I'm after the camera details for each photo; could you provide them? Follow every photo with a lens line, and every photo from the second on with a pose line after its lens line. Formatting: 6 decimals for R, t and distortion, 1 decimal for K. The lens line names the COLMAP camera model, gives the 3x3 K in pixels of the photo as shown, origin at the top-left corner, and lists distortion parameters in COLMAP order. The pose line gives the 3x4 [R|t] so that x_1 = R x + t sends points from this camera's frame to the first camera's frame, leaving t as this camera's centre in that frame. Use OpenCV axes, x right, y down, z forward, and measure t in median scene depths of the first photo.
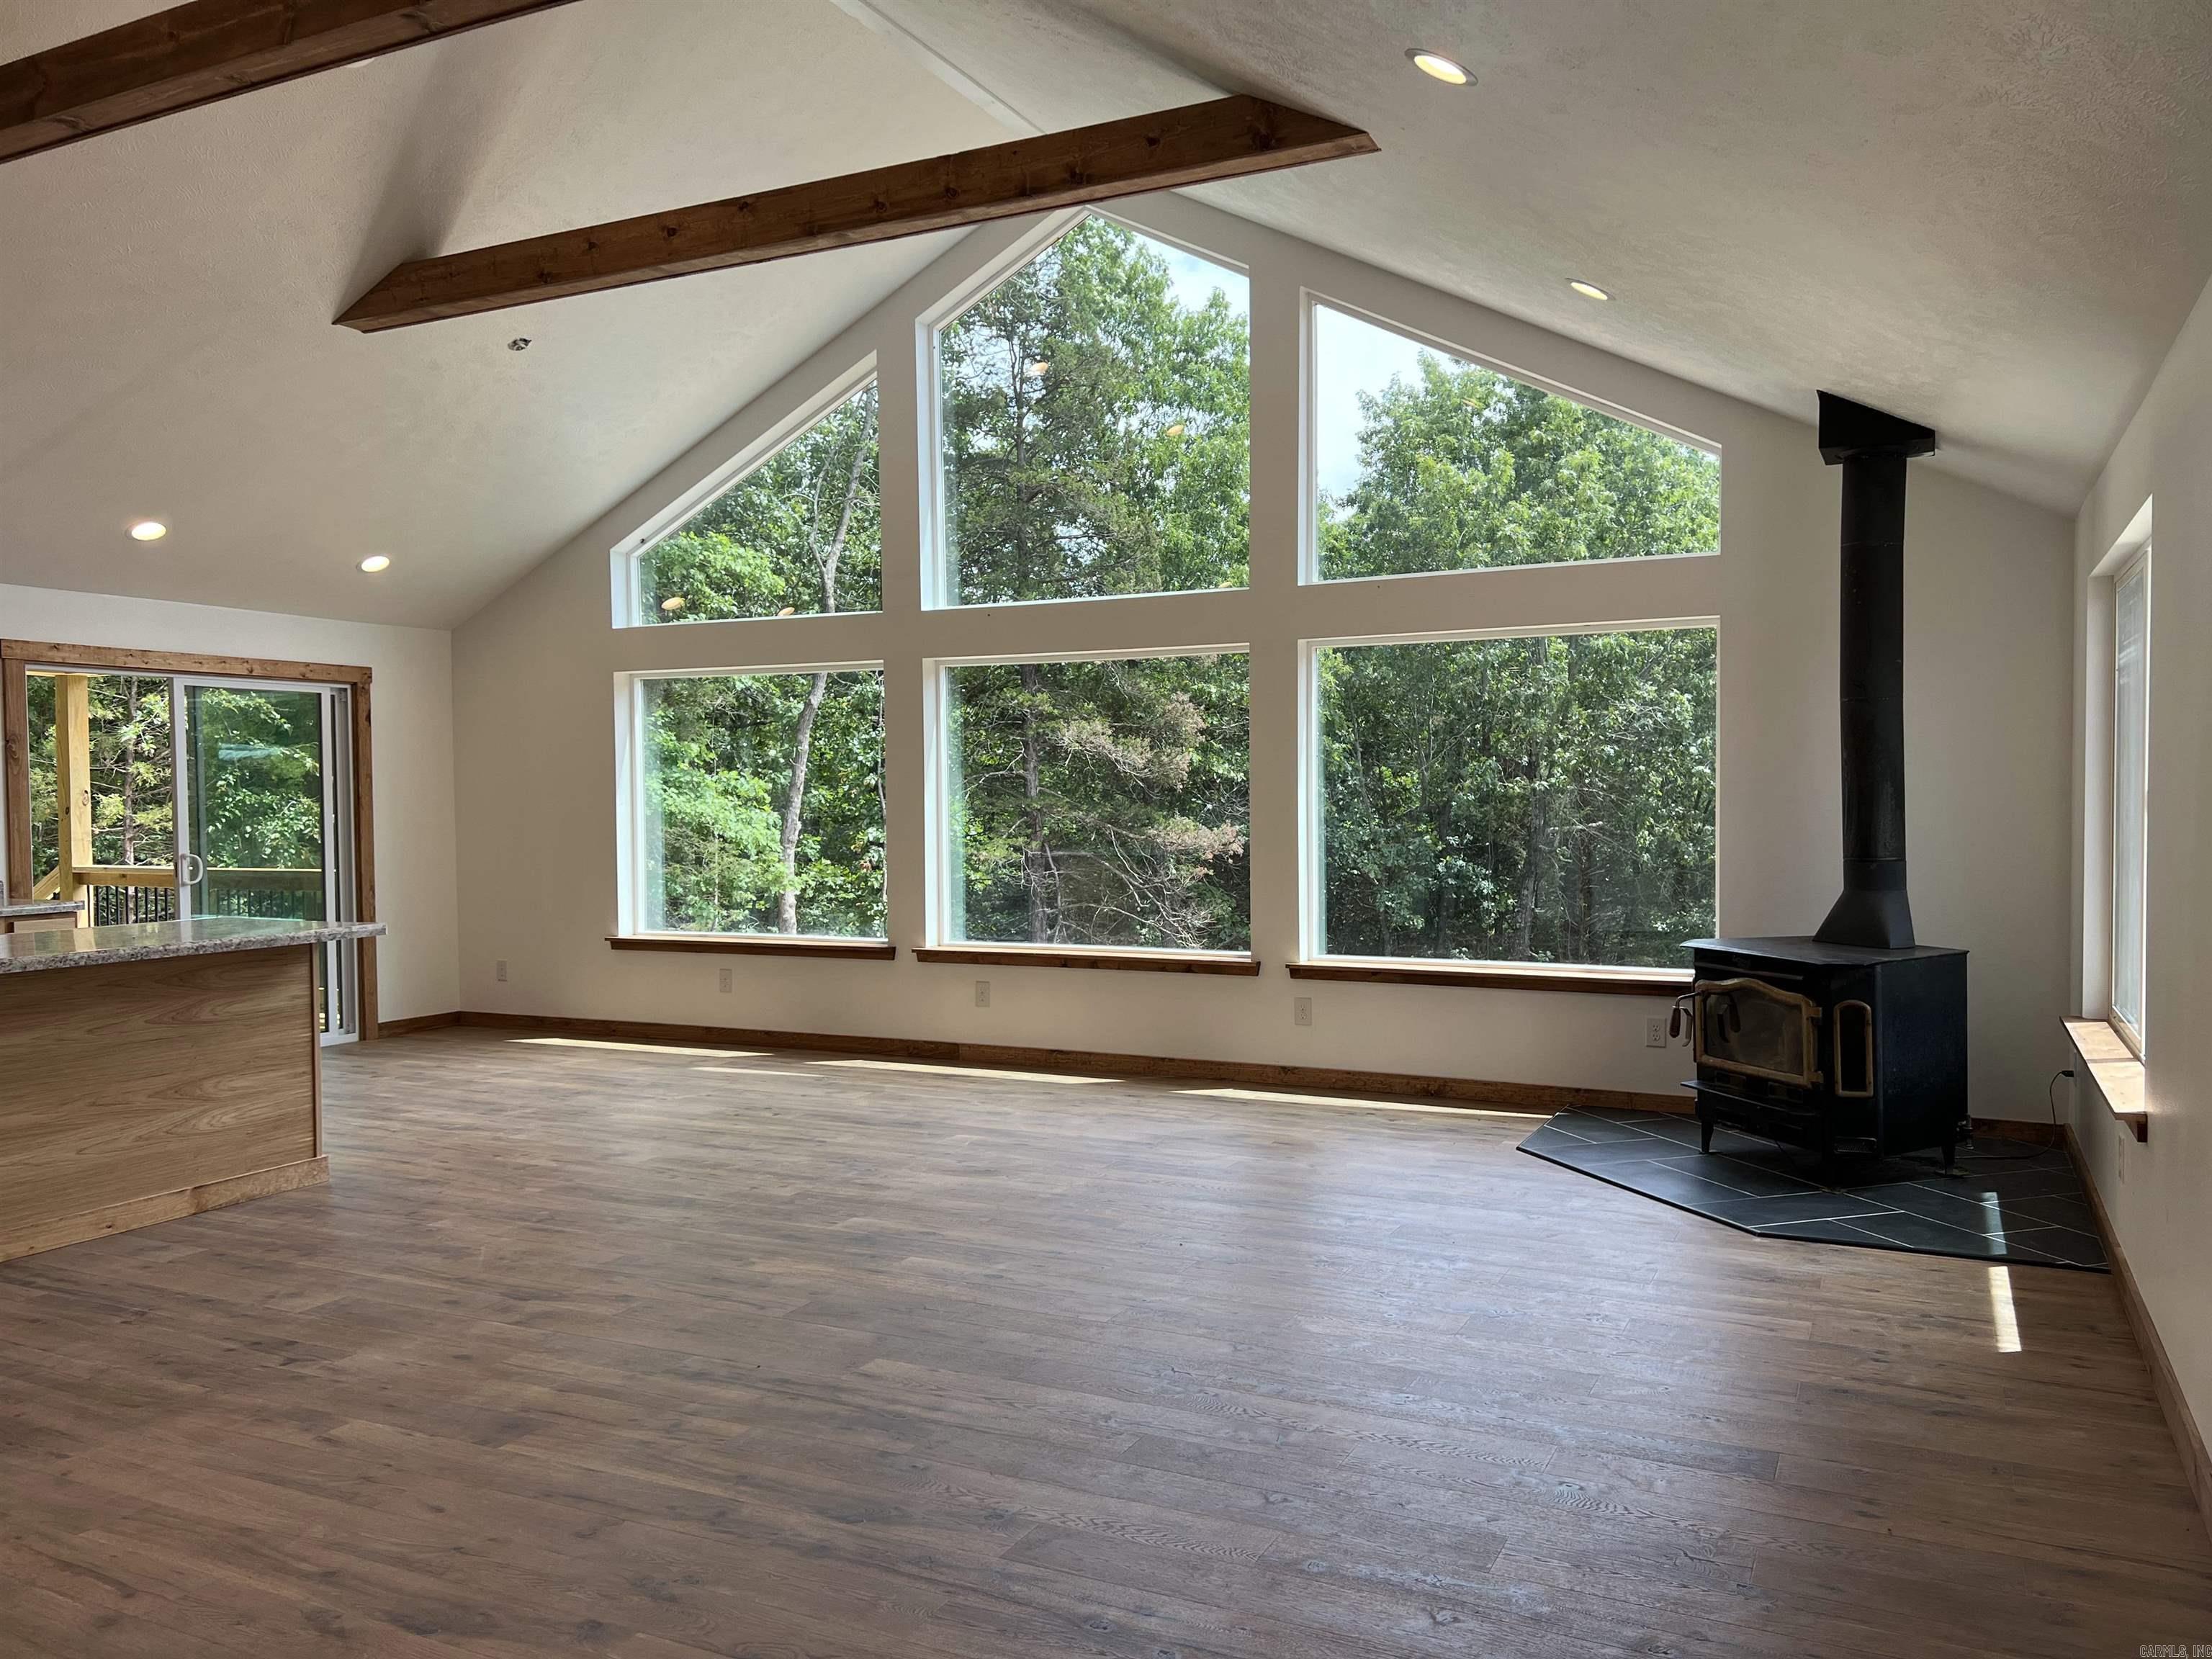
lens RADIAL K [[1651.7, 0, 1104.7], [0, 1651.7, 847.5], [0, 0, 1]] dist [0.080380, -0.098015]
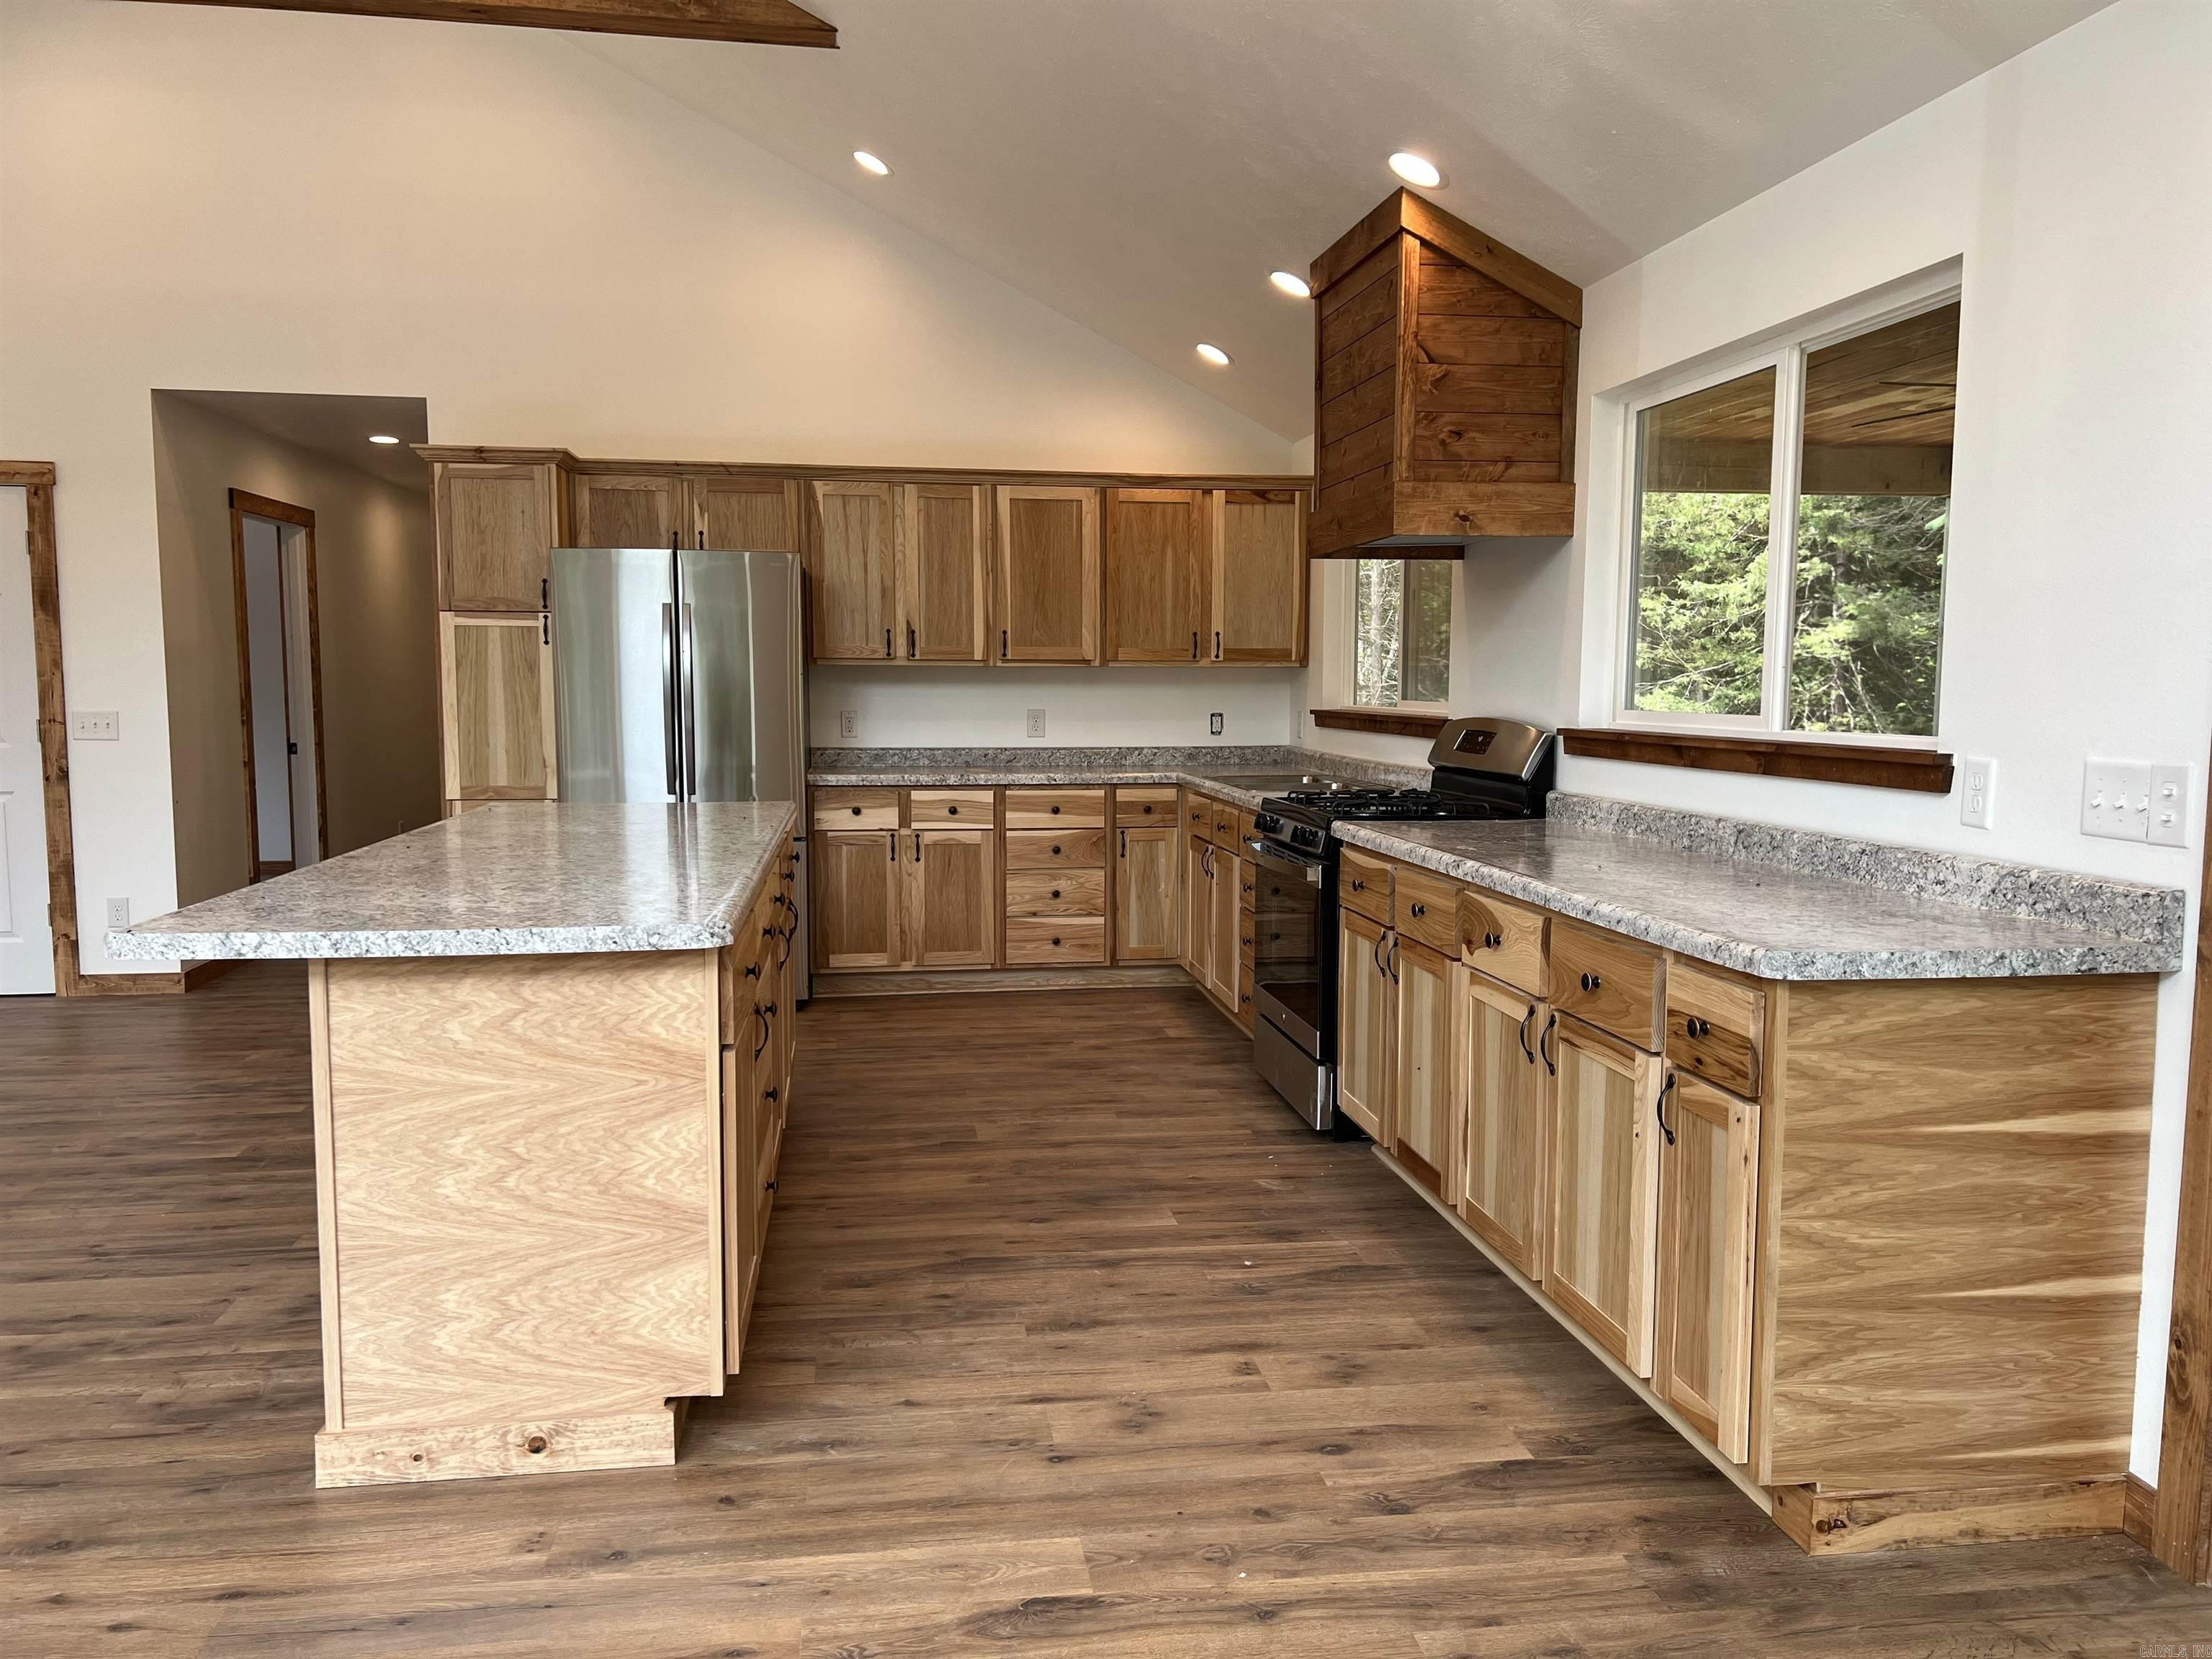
lens RADIAL K [[1651.7, 0, 1104.7], [0, 1651.7, 847.5], [0, 0, 1]] dist [0.080380, -0.098015]
pose [[-0.822224, 0.063199, -0.565645, -0.518421], [-0.015279, 0.991007, 0.132933, -0.047737], [0.568959, 0.117943, -0.813864, 1.937485]]
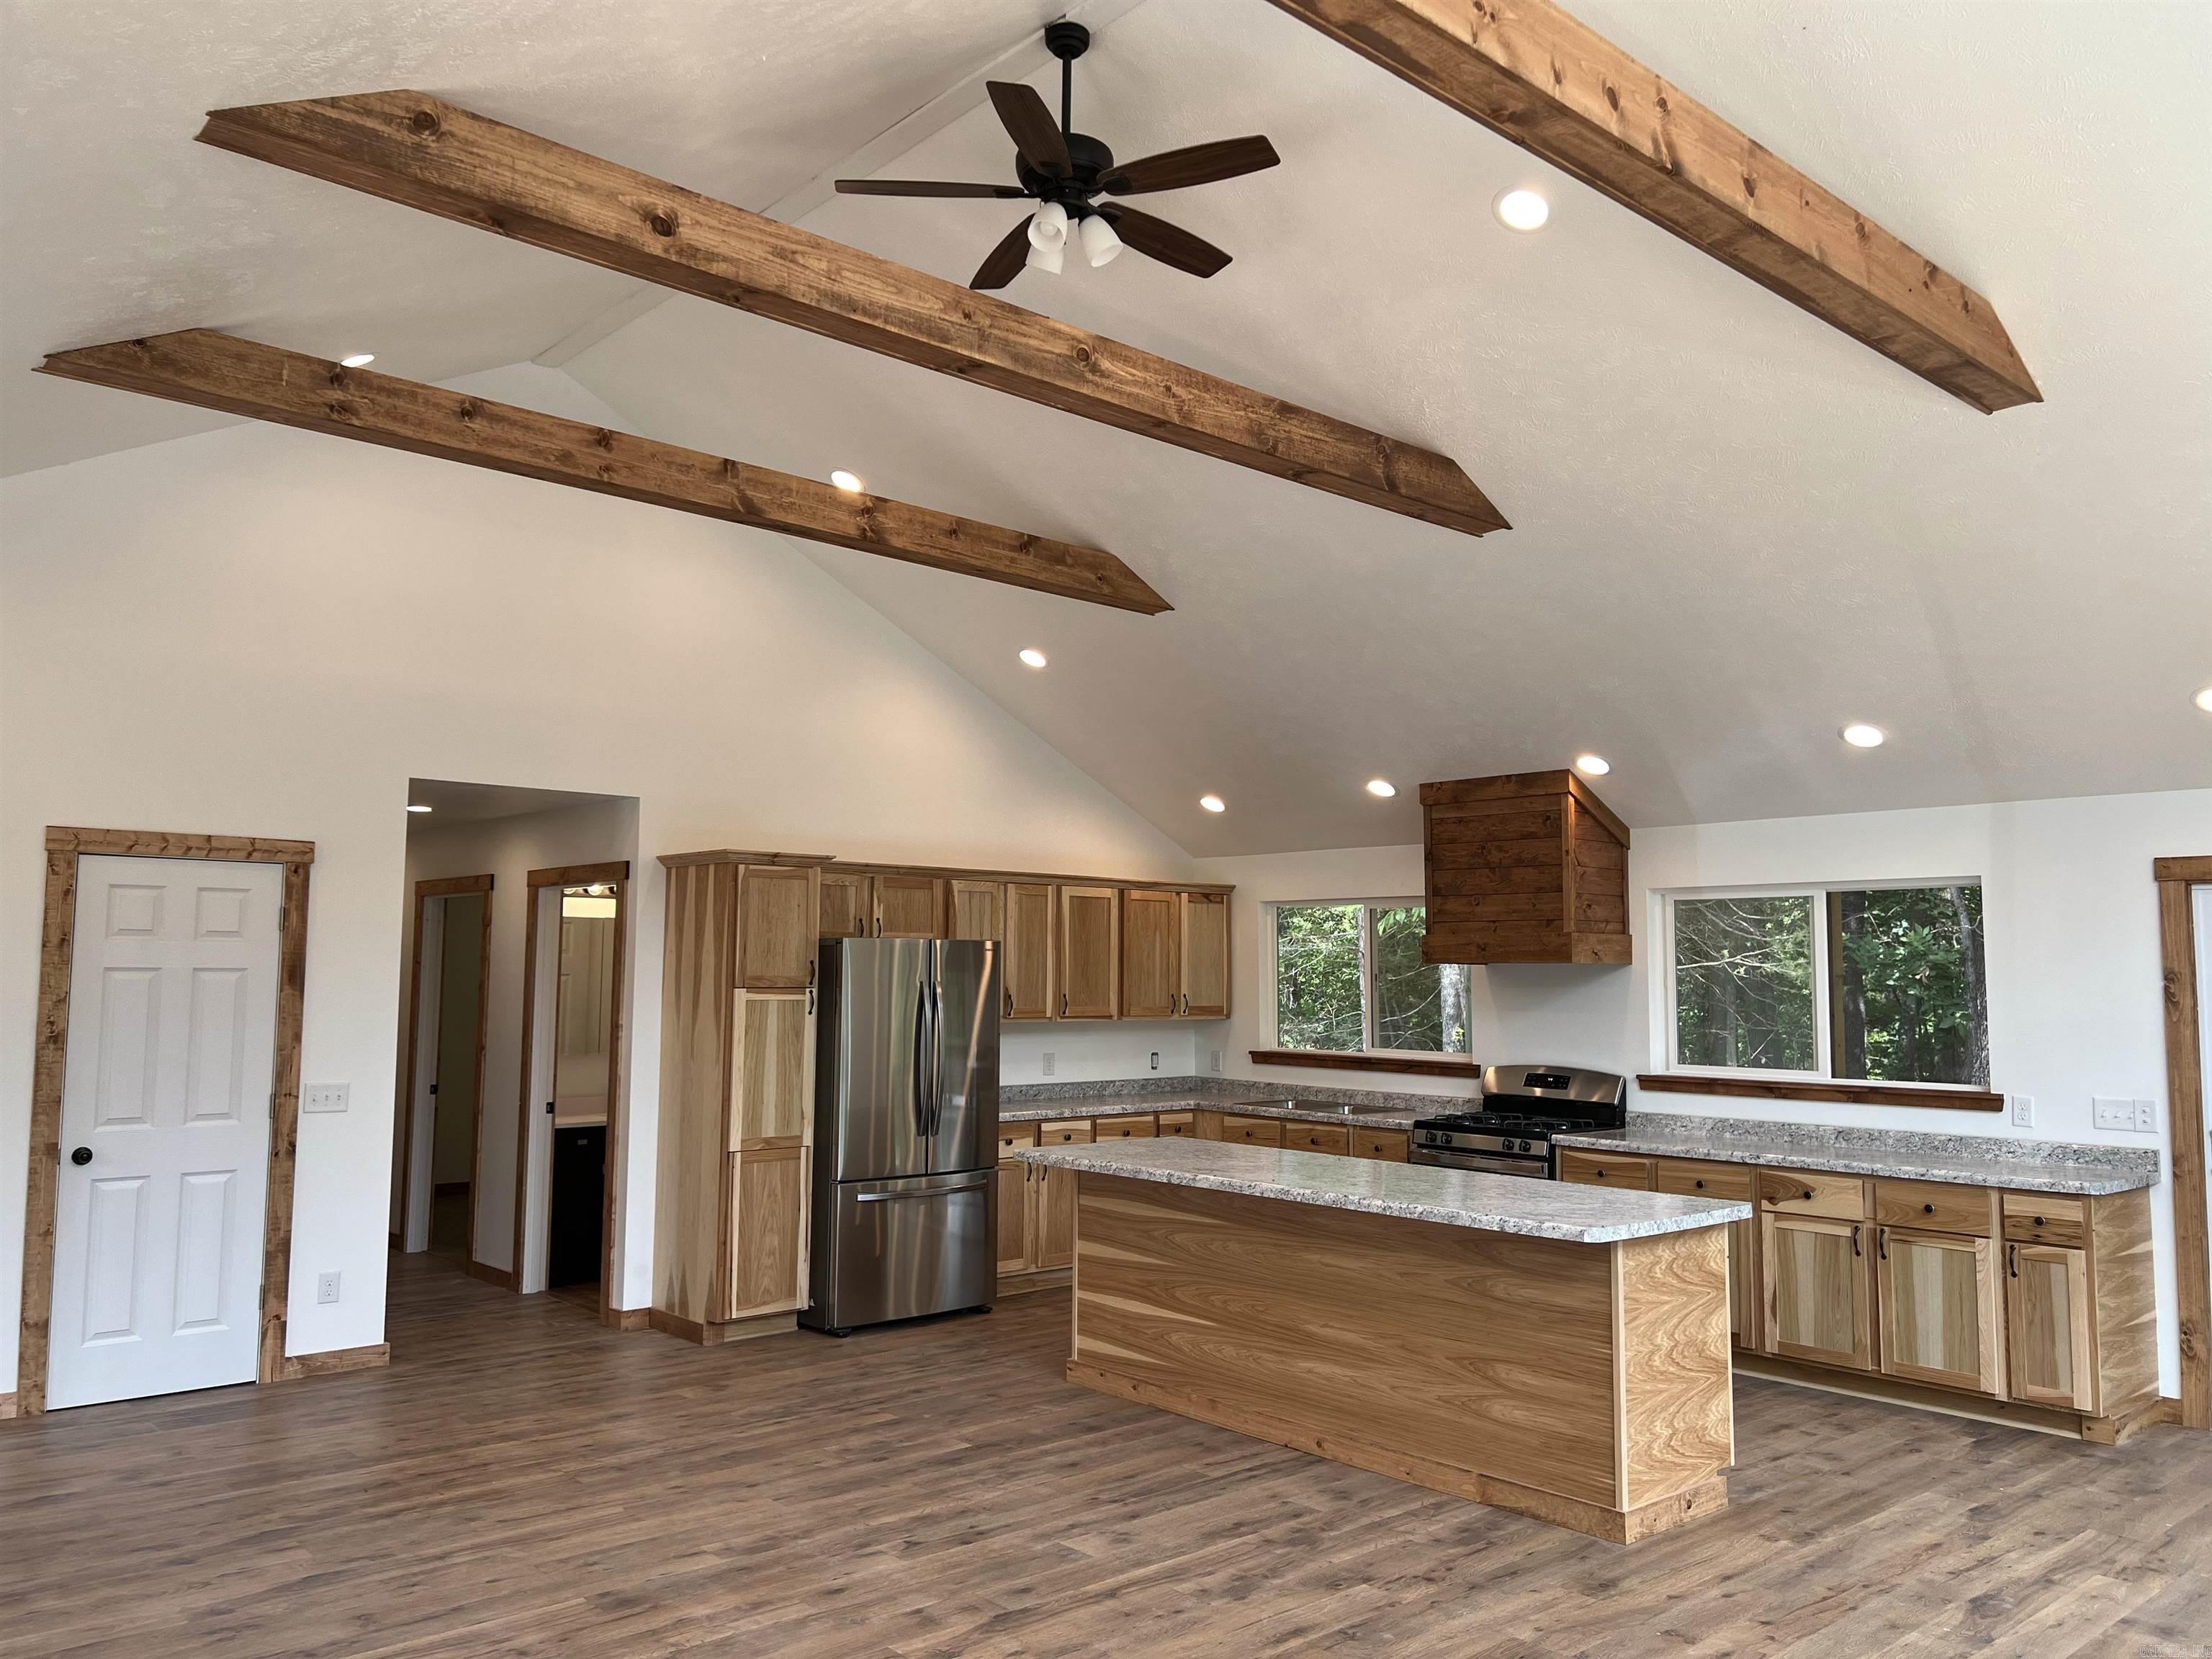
lens RADIAL K [[1667.2, 0, 1112.8], [0, 1667.2, 837.7], [0, 0, 1]] dist [0.057839, -0.058963]
pose [[-0.374446, -0.072149, -0.924437, 0.530355], [-0.035497, 0.997353, -0.063461, -0.105758], [0.926569, 0.009052, -0.376016, 1.414665]]
